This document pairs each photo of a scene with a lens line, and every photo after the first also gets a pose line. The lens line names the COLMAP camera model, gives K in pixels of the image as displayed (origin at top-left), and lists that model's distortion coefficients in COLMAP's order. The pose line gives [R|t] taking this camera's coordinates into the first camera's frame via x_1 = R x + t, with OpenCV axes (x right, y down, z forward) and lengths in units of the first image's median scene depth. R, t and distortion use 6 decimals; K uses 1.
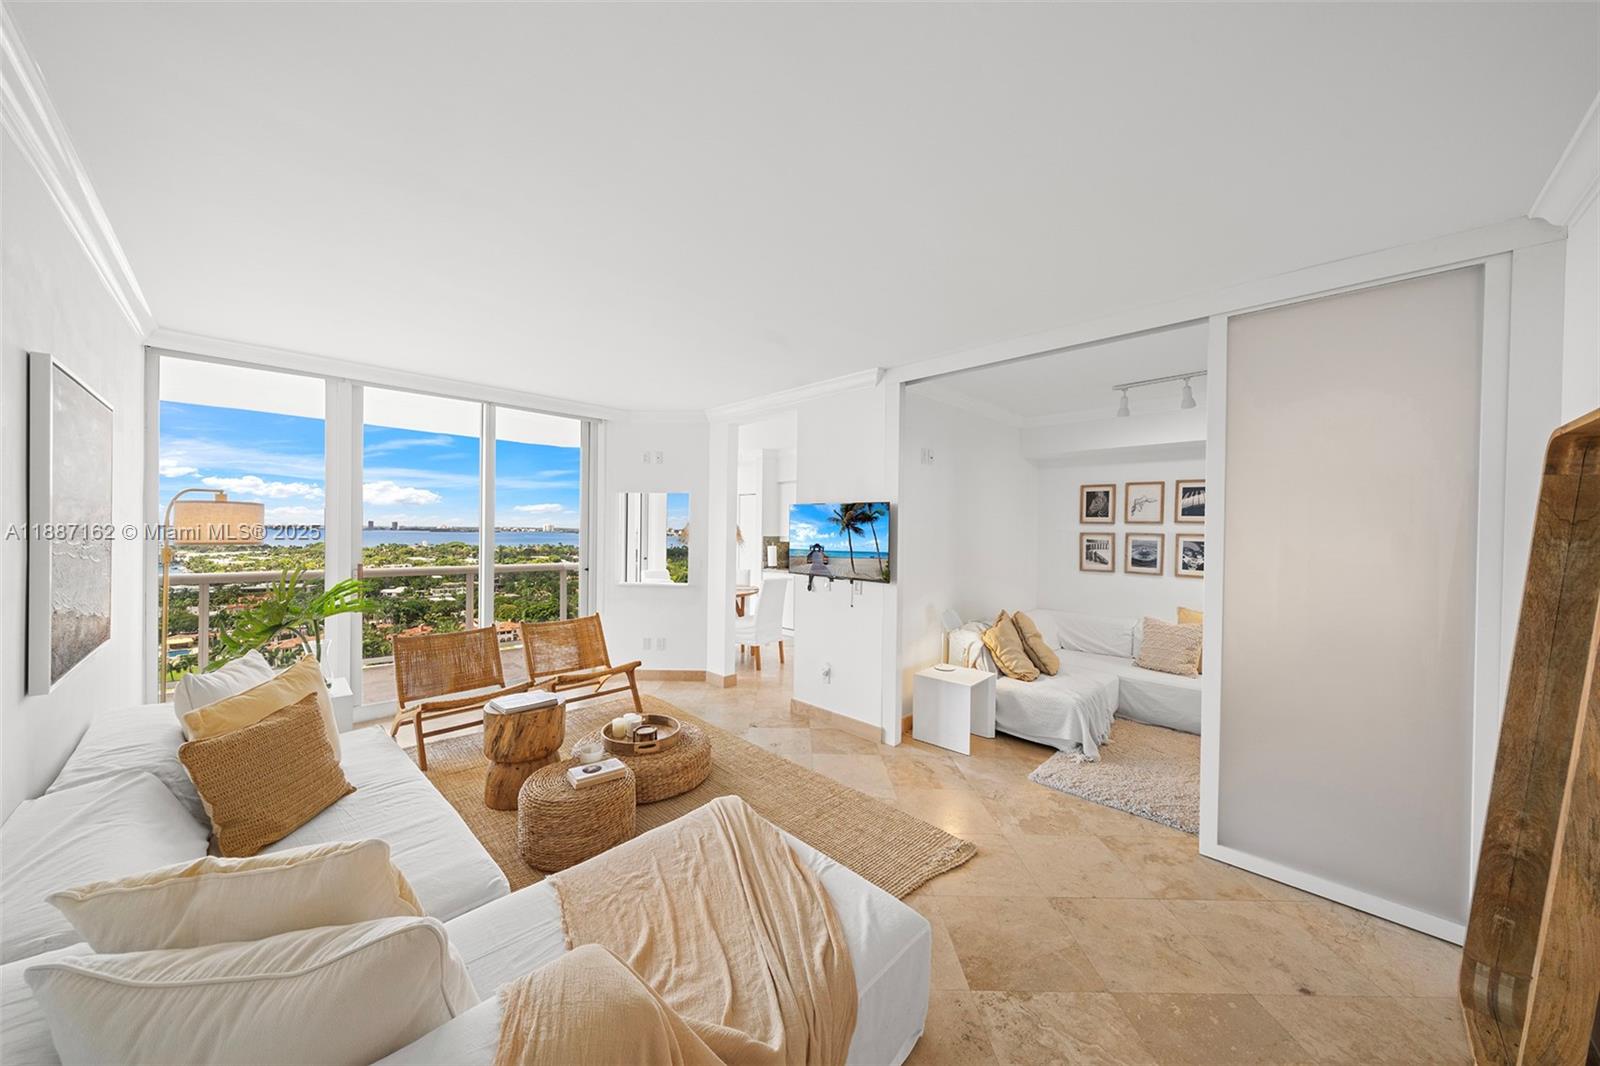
lens RADIAL K [[546.2, 0, 792.7], [0, 546.2, 536.8], [0, 0, 1]] dist [-0.001680, -0.000514]
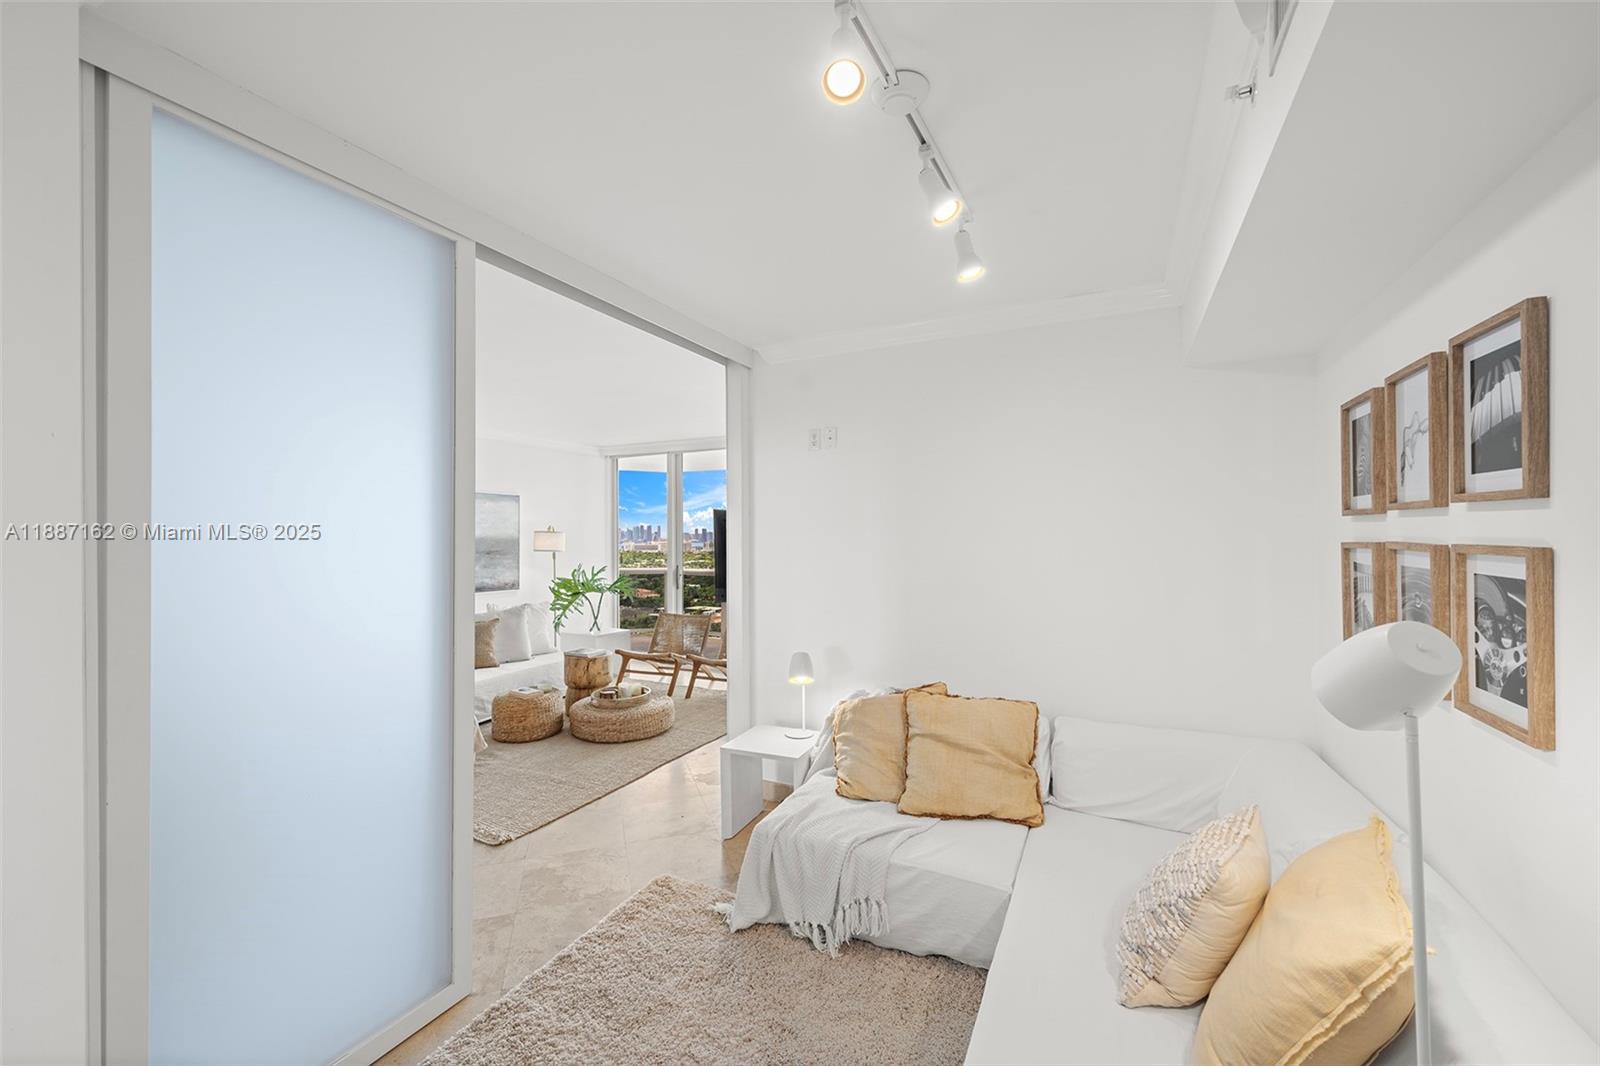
lens RADIAL K [[638.4, 0, 795.3], [0, 638.4, 541.6], [0, 0, 1]] dist [0.002495, 0.000177]
pose [[0.319491, -0.008120, -0.947554, 0.923590], [-0.007500, 0.999910, -0.011098, -0.001526], [0.947560, 0.010652, 0.319402, 0.624836]]
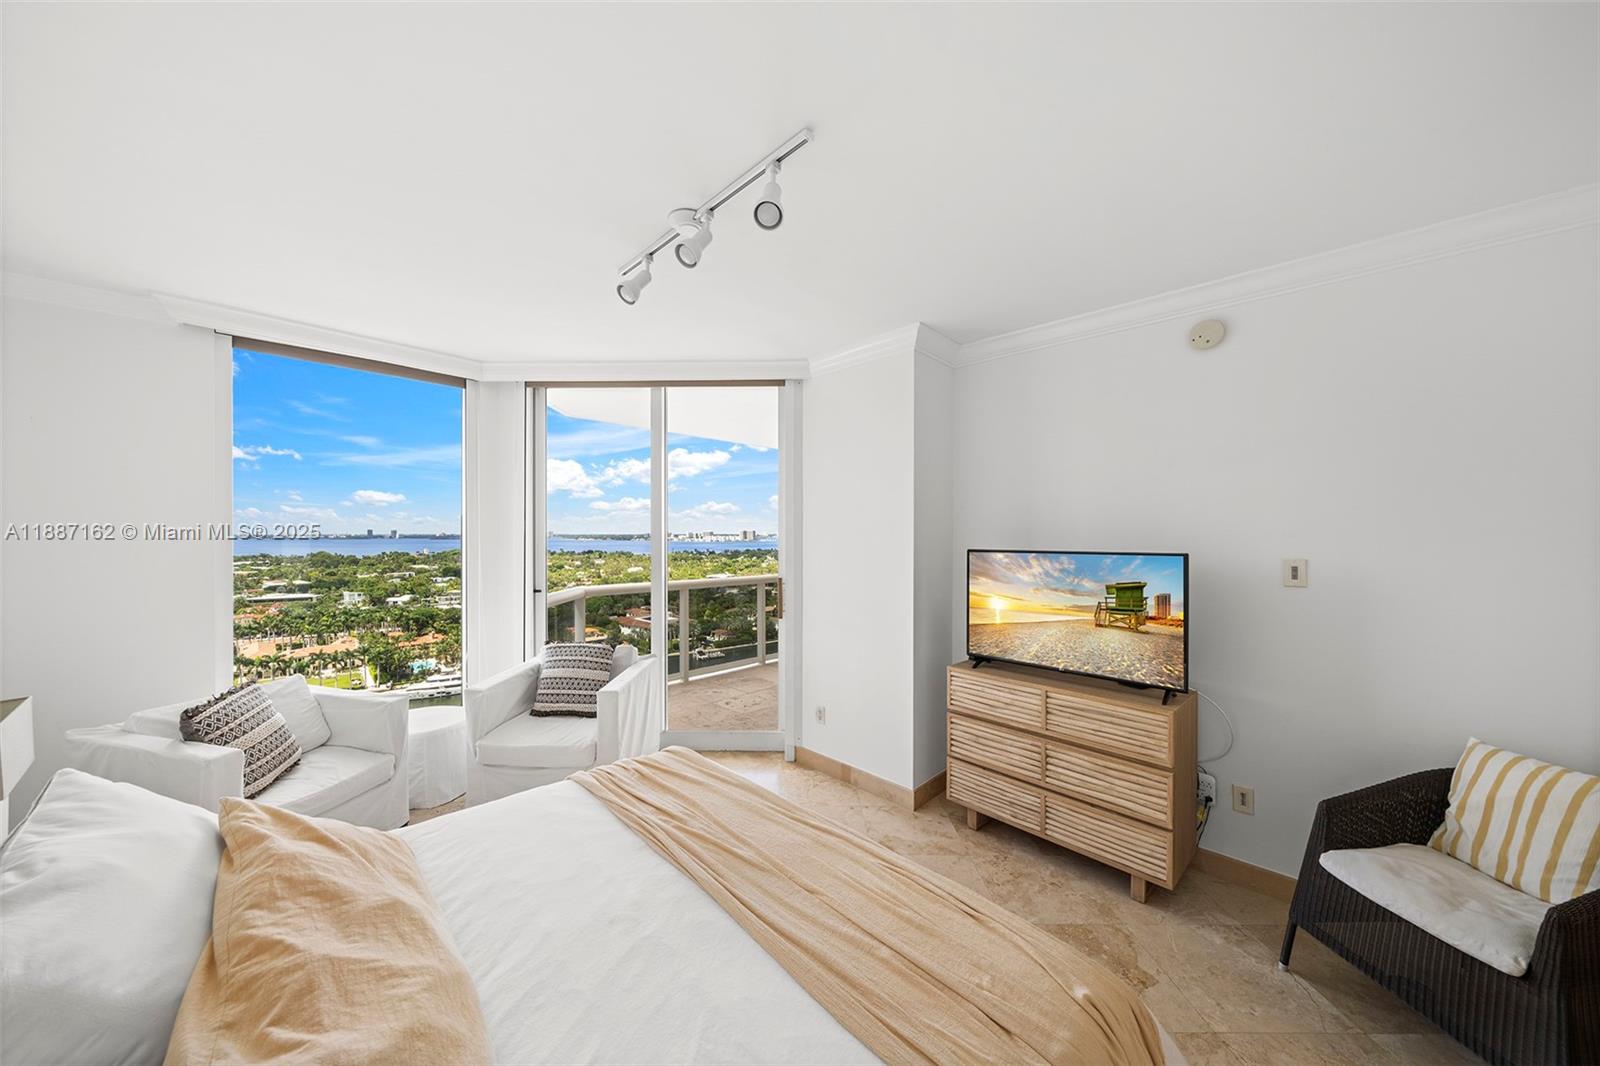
lens RADIAL K [[546.2, 0, 786.6], [0, 546.2, 535.2], [0, 0, 1]] dist [-0.001680, -0.000514]
pose [[0.999908, -0.012822, 0.004389, -1.020983], [0.012858, 0.999882, -0.008418, -0.012068], [-0.004280, 0.008474, 0.999955, -0.116871]]
